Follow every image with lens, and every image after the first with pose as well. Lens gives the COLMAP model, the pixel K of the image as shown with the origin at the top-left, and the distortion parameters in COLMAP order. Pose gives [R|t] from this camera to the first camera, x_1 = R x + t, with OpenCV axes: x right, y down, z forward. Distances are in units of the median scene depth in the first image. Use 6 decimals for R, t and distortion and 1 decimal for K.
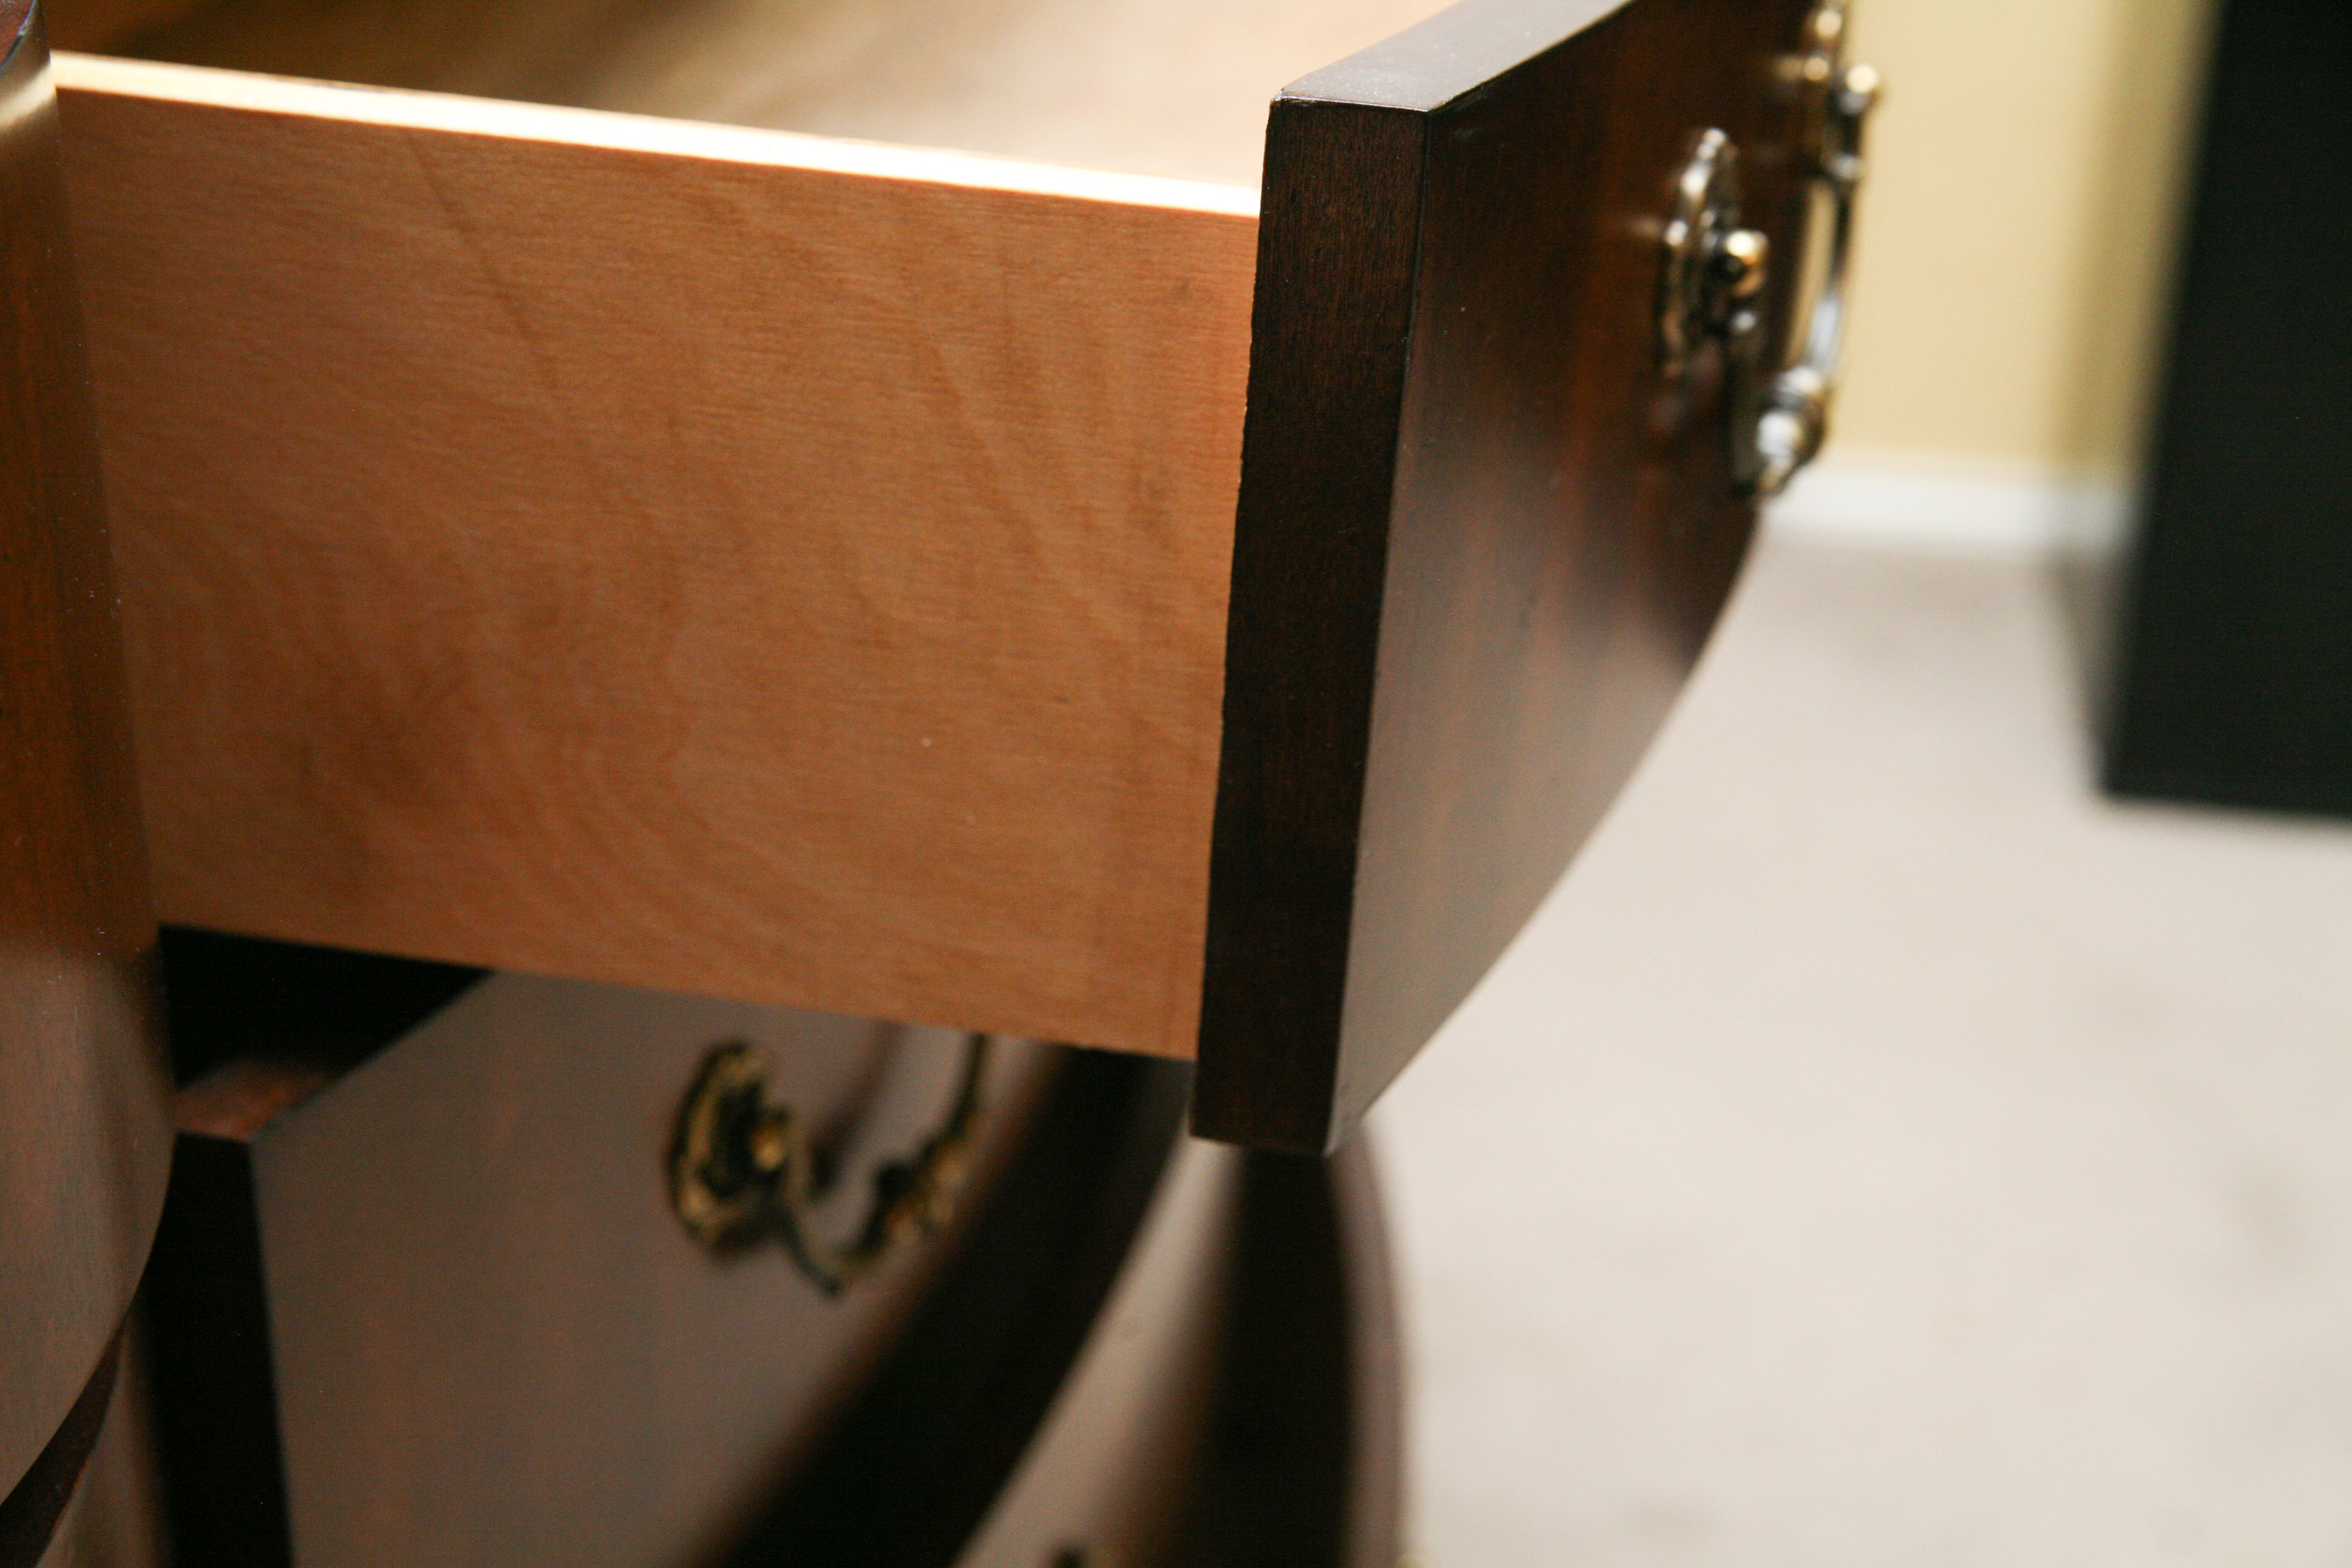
lens RADIAL K [[3724.0, 0, 1176.0], [0, 3724.0, 784.0], [0, 0, 1]] dist [0.014786, 0.033065]
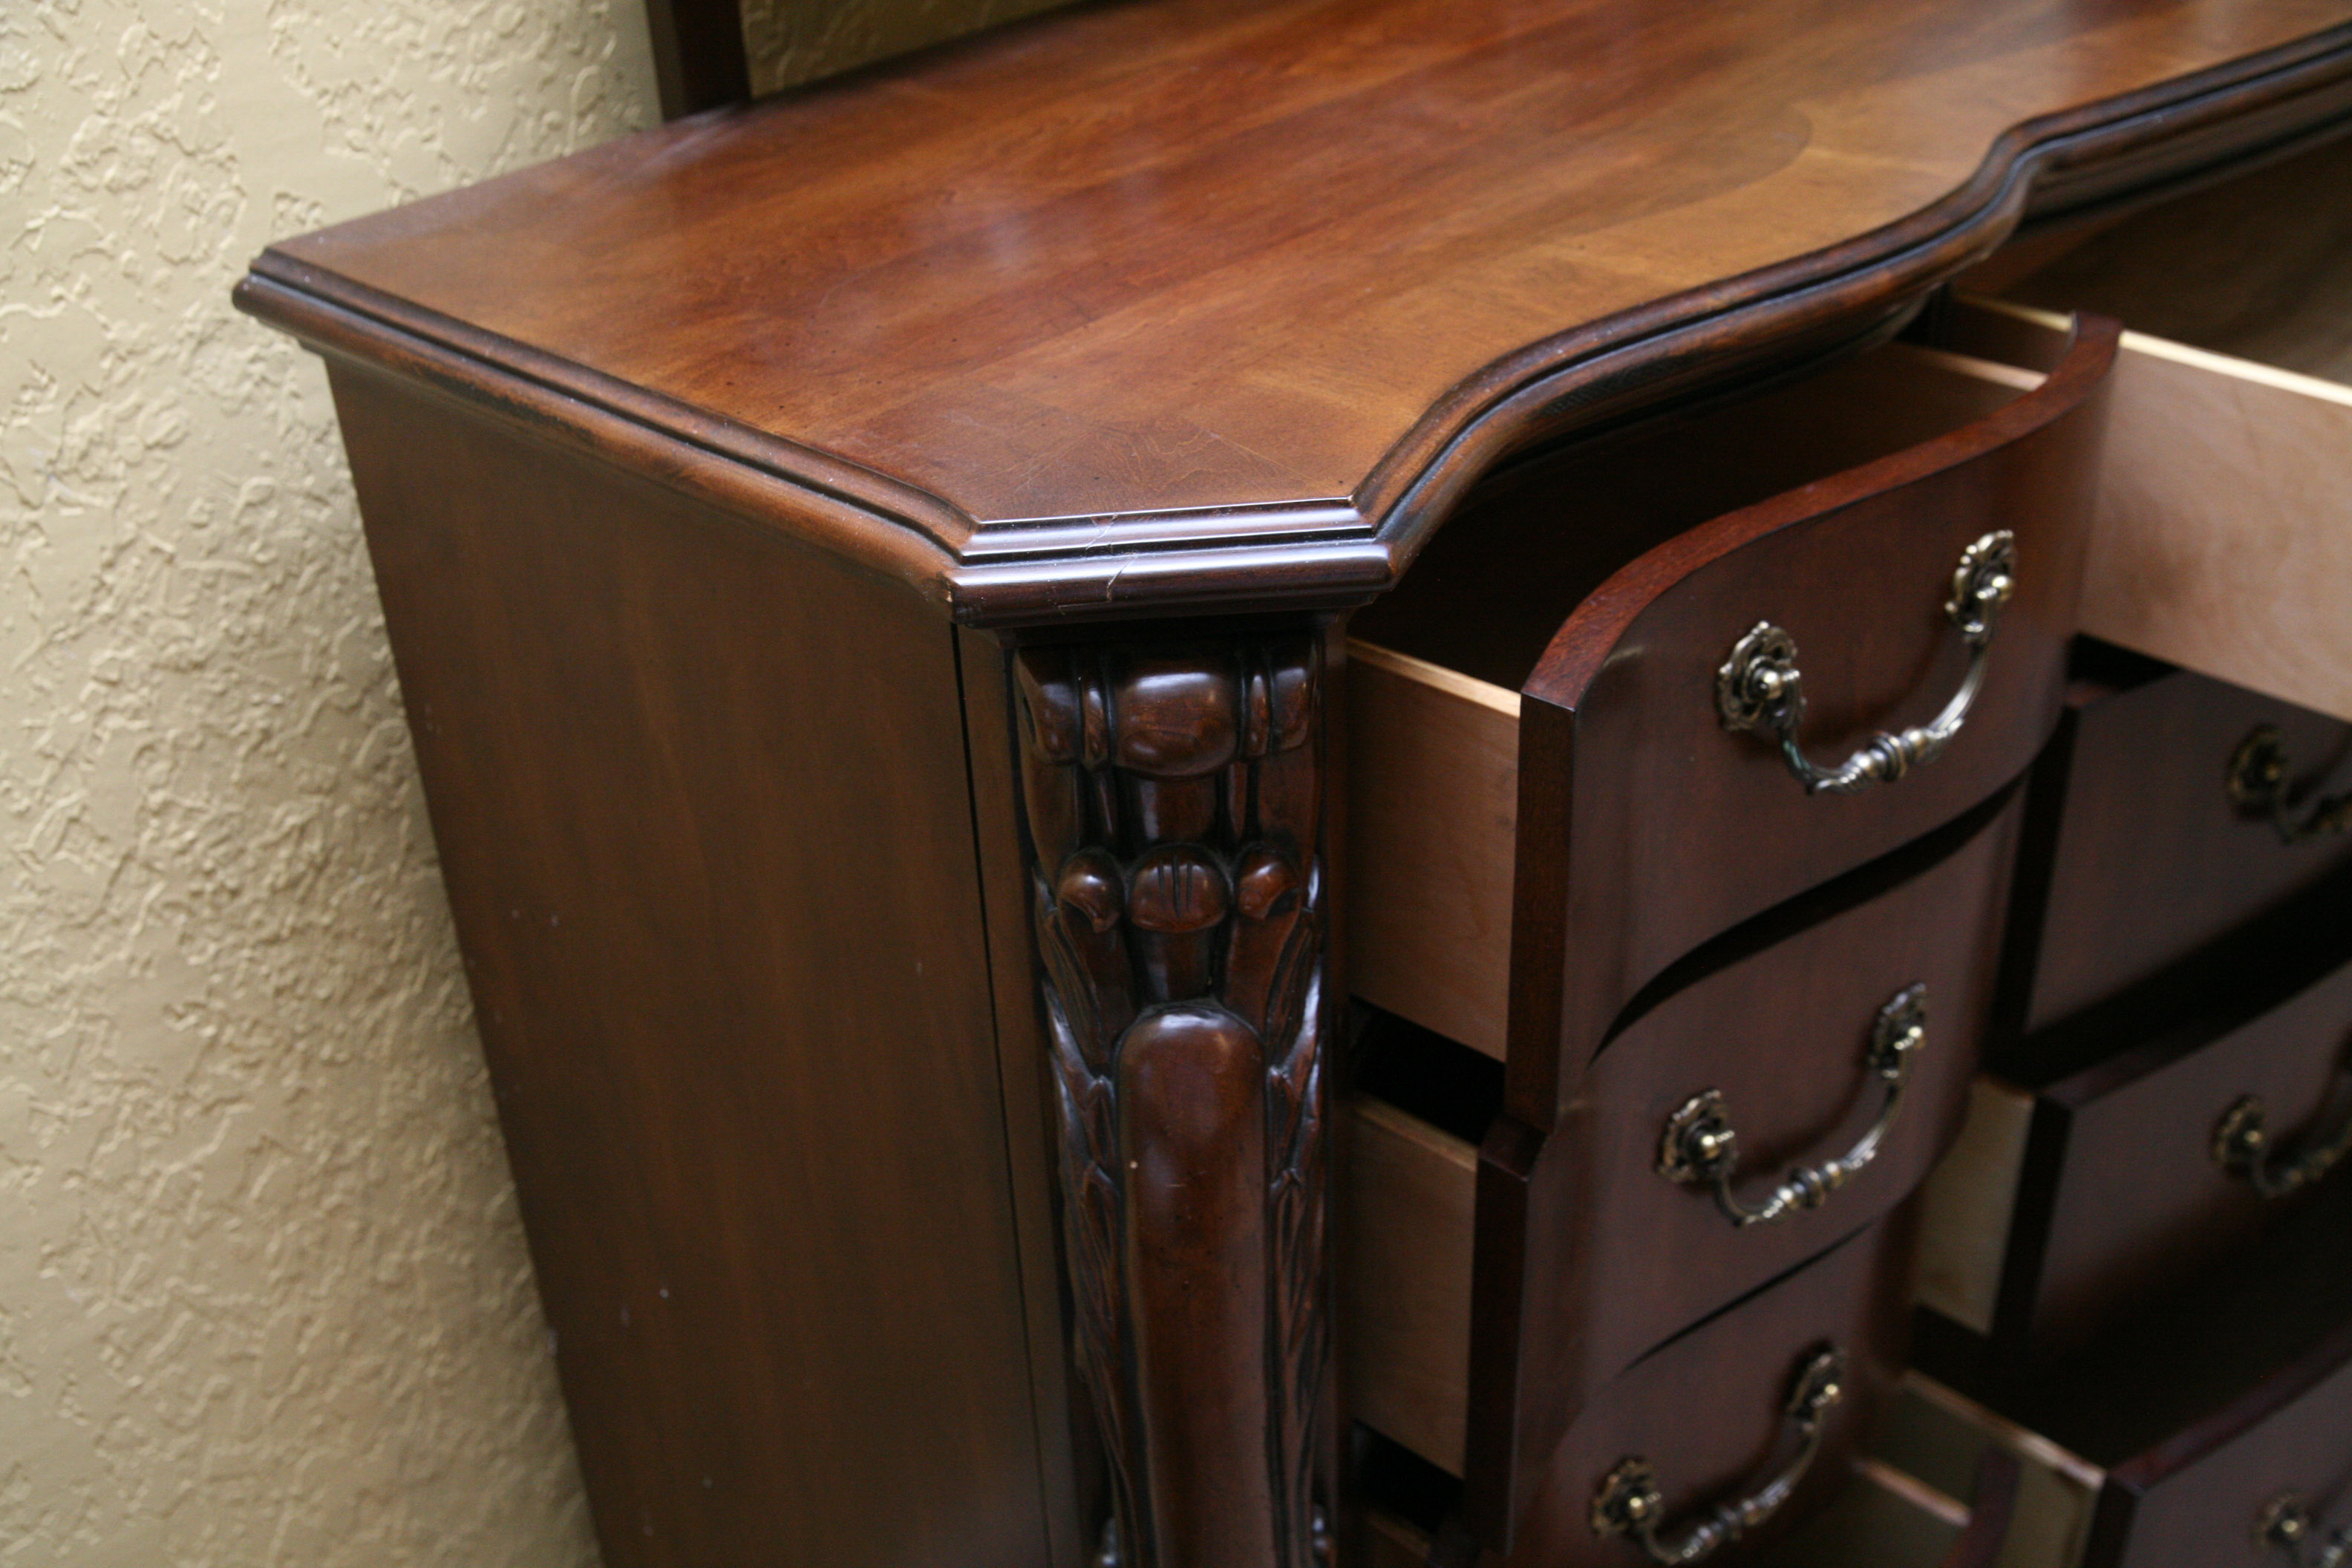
lens RADIAL K [[2705.8, 0, 1176.0], [0, 2705.8, 784.0], [0, 0, 1]] dist [0.009599, 0.016285]
pose [[0.851709, 0.227832, -0.471895, 0.114837], [-0.184653, 0.973262, 0.136618, -0.001199], [0.490403, -0.029222, 0.871005, -0.866721]]
